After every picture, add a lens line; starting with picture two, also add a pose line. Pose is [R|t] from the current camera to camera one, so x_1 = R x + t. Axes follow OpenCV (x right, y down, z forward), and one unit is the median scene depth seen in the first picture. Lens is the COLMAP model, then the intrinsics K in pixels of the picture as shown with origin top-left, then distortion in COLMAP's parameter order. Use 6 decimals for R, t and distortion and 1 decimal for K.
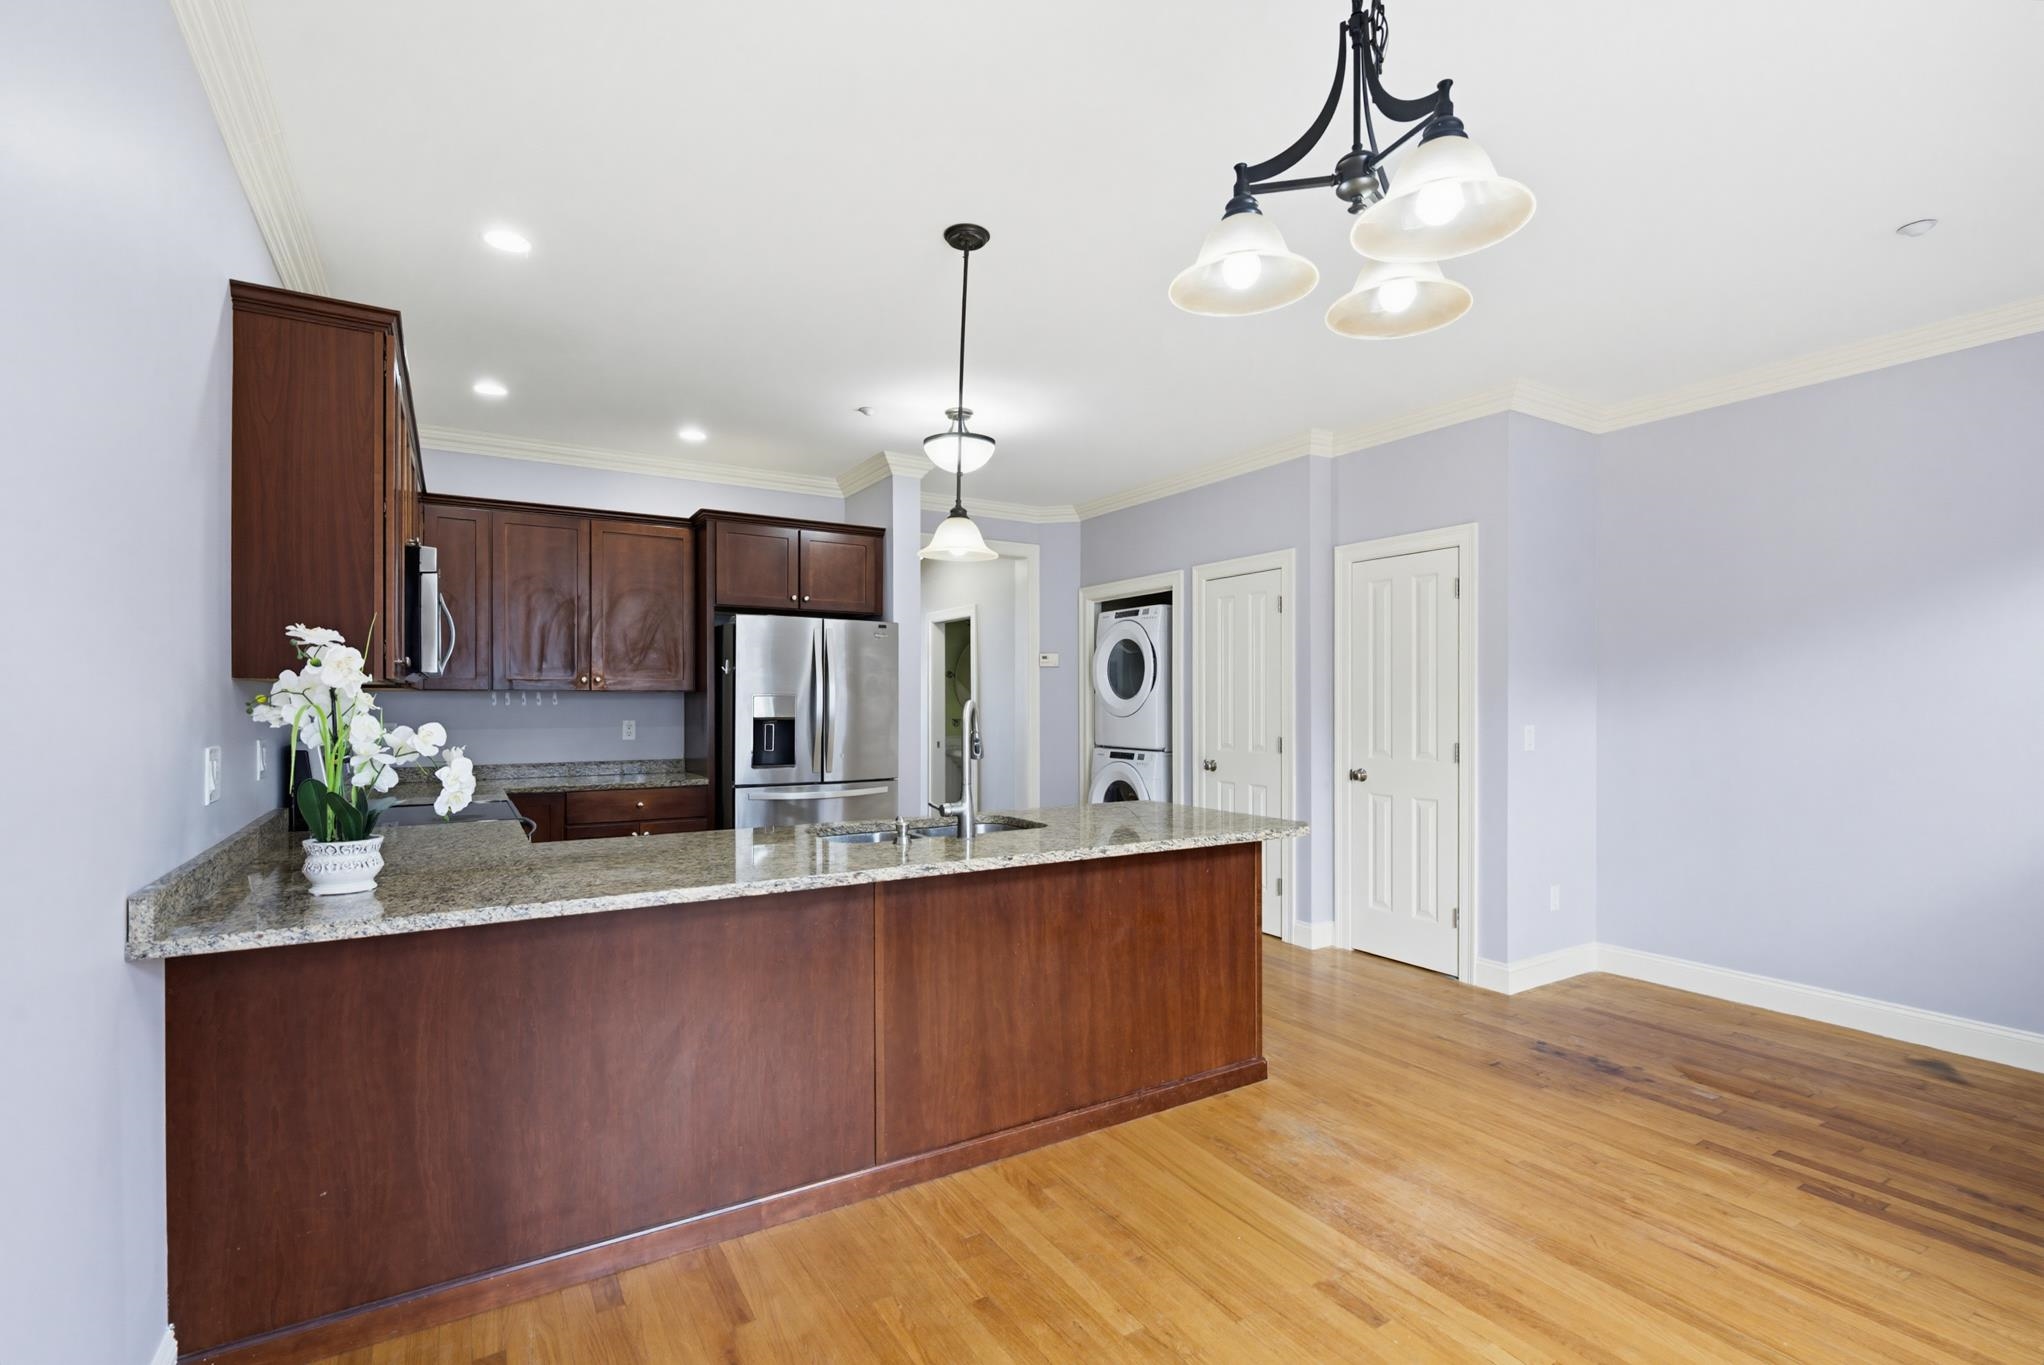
lens RADIAL K [[931.0, 0, 1020.7], [0, 931.0, 695.0], [0, 0, 1]] dist [-0.002279, -0.000296]
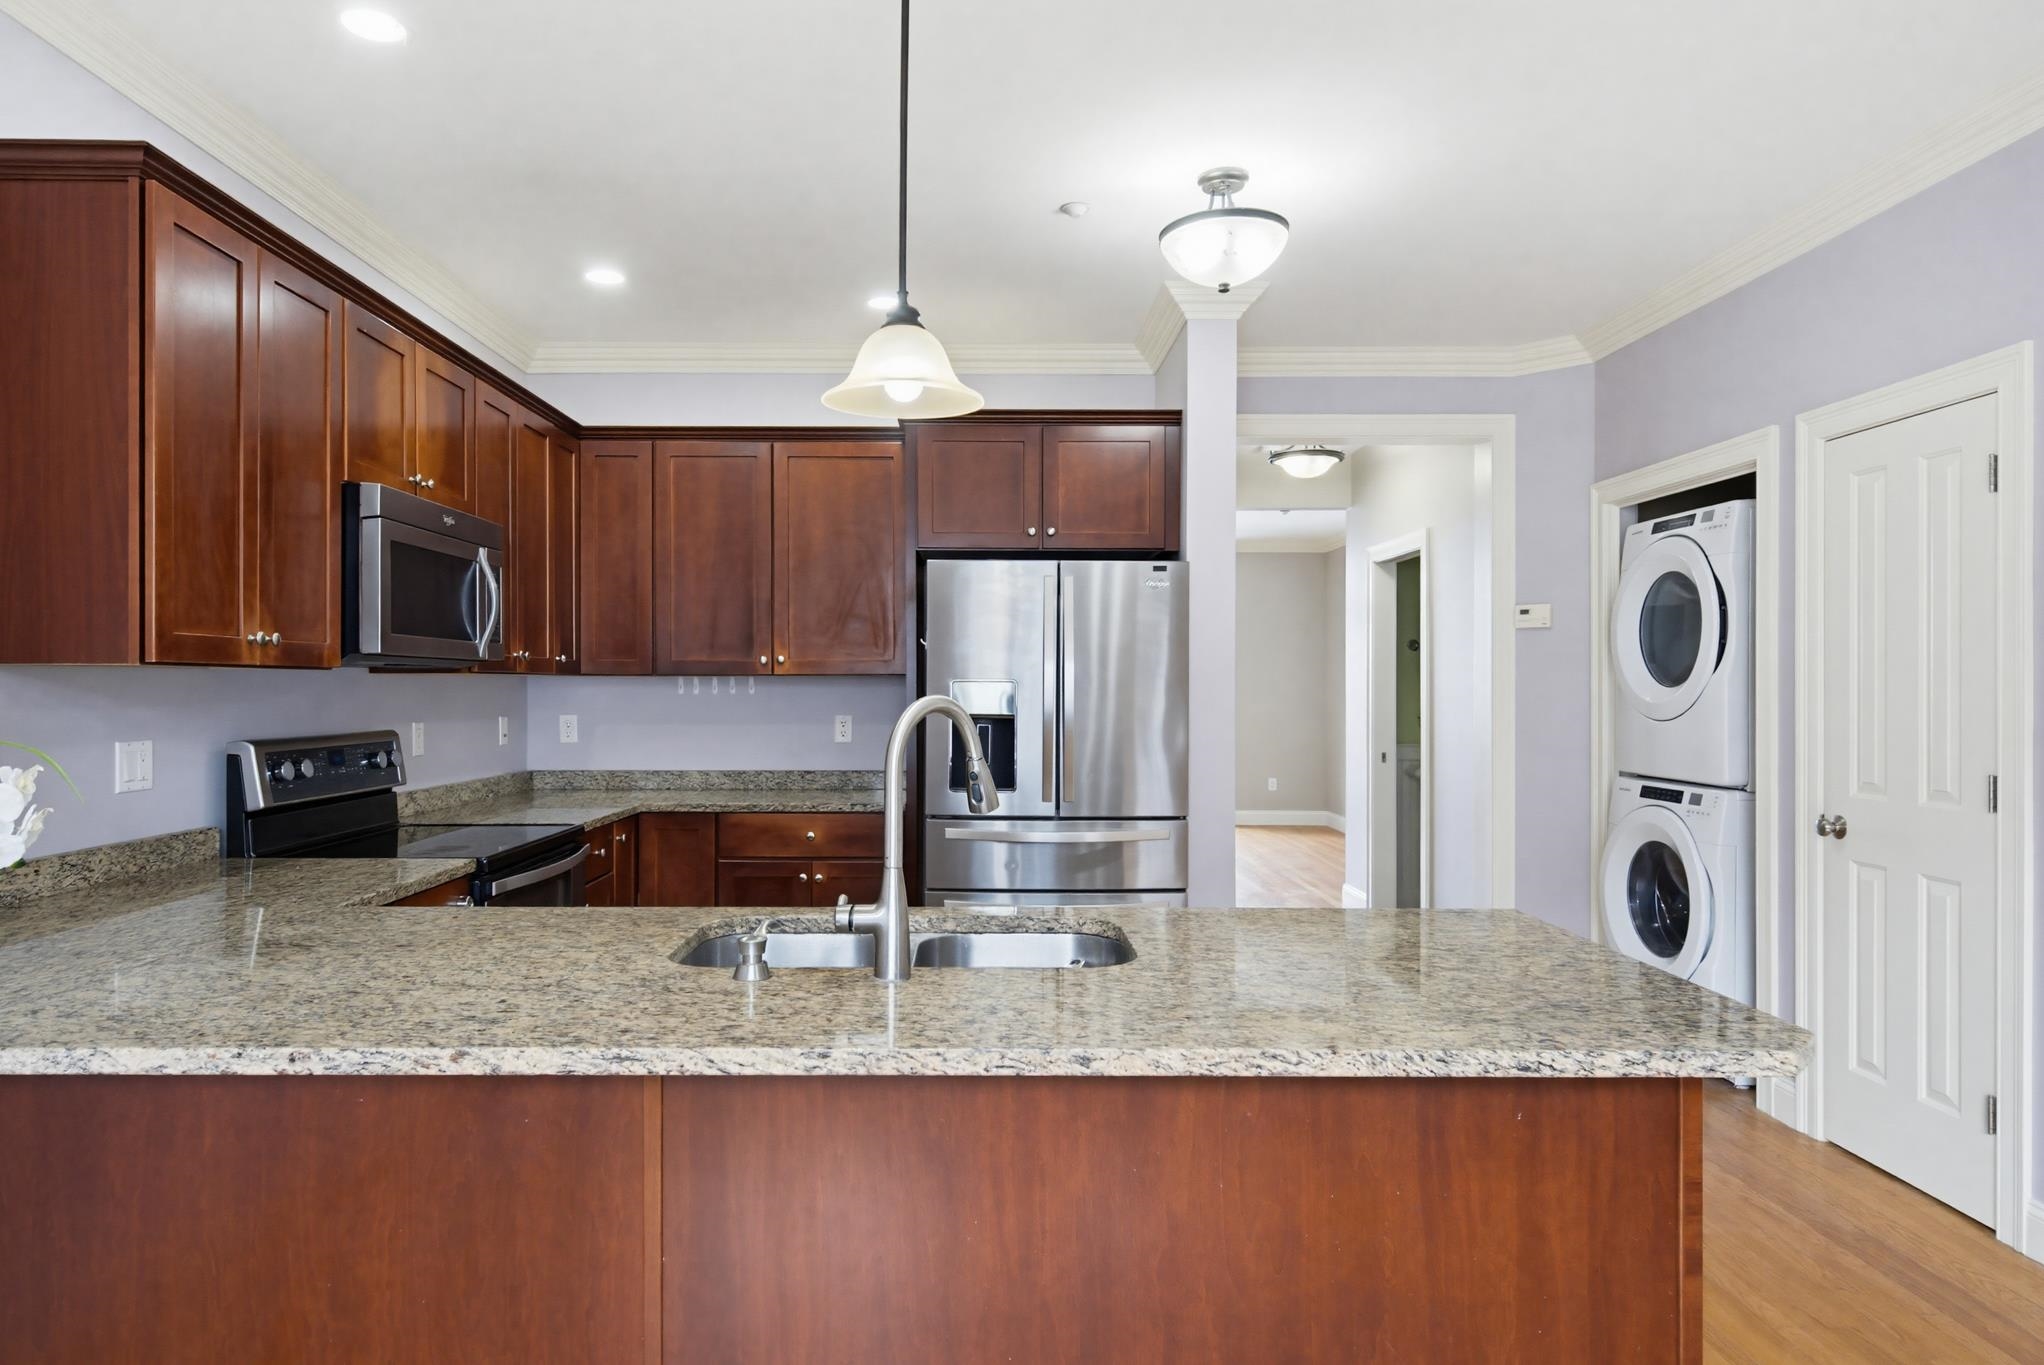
lens RADIAL K [[1213.7, 0, 984.1], [0, 1213.7, 676.9], [0, 0, 1]] dist [0.005353, -0.007220]
pose [[0.852785, -0.002205, -0.522257, 0.173797], [0.002446, 0.999997, -0.000228, -0.002190], [0.522256, -0.001082, 0.852788, 0.265346]]
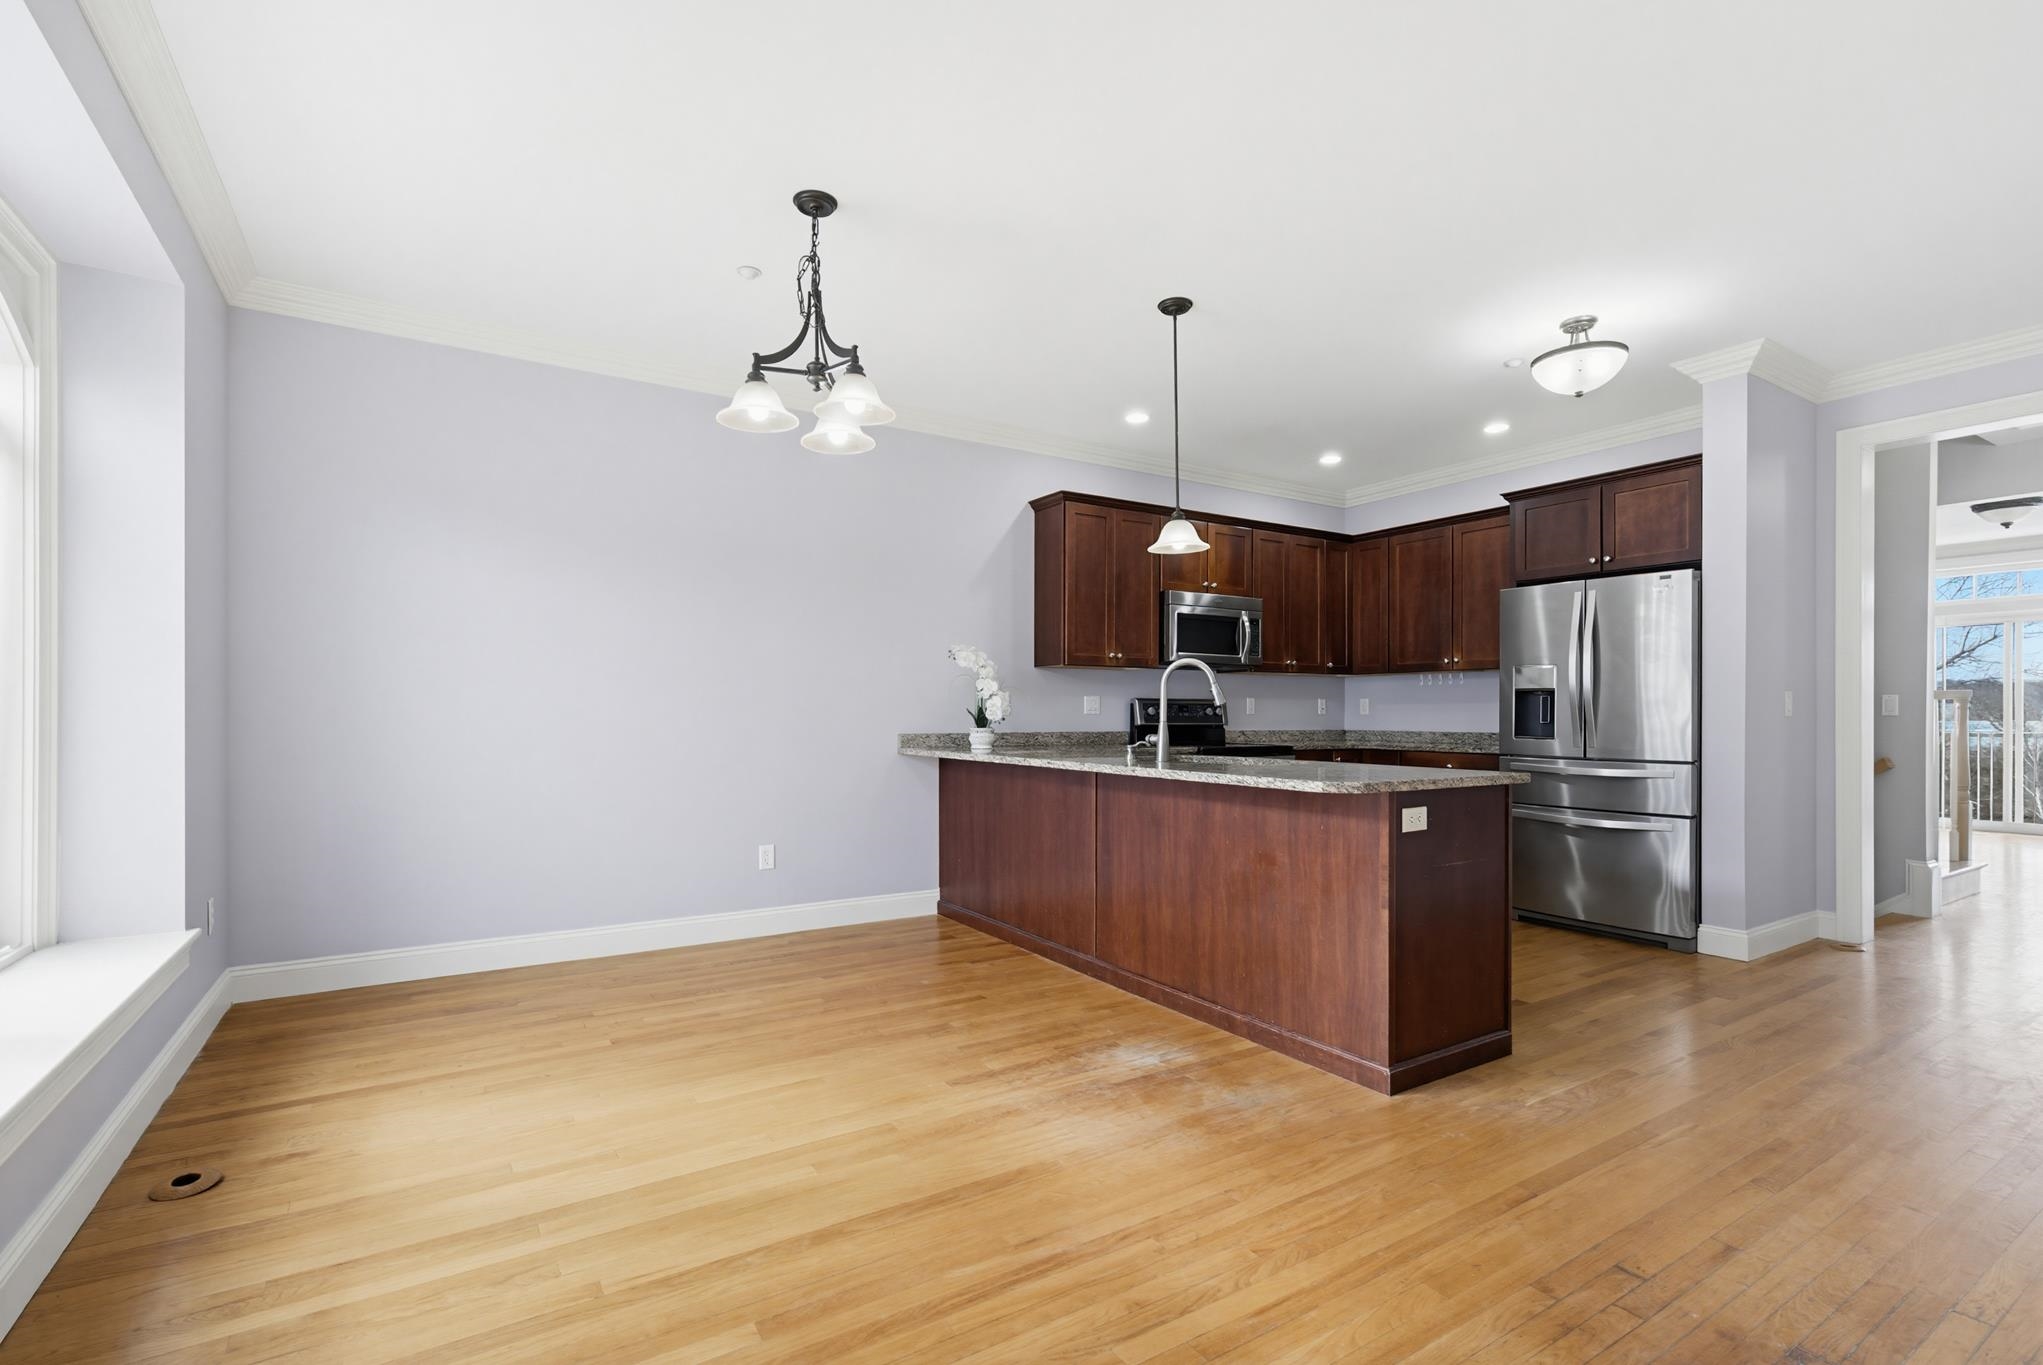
lens RADIAL K [[930.6, 0, 1005.6], [0, 930.6, 702.8], [0, 0, 1]] dist [-0.002279, -0.000296]
pose [[-0.004131, -0.010012, -0.999941, 0.702962], [0.007107, 0.999924, -0.010041, 0.043894], [0.999966, -0.007148, -0.004059, 0.425769]]
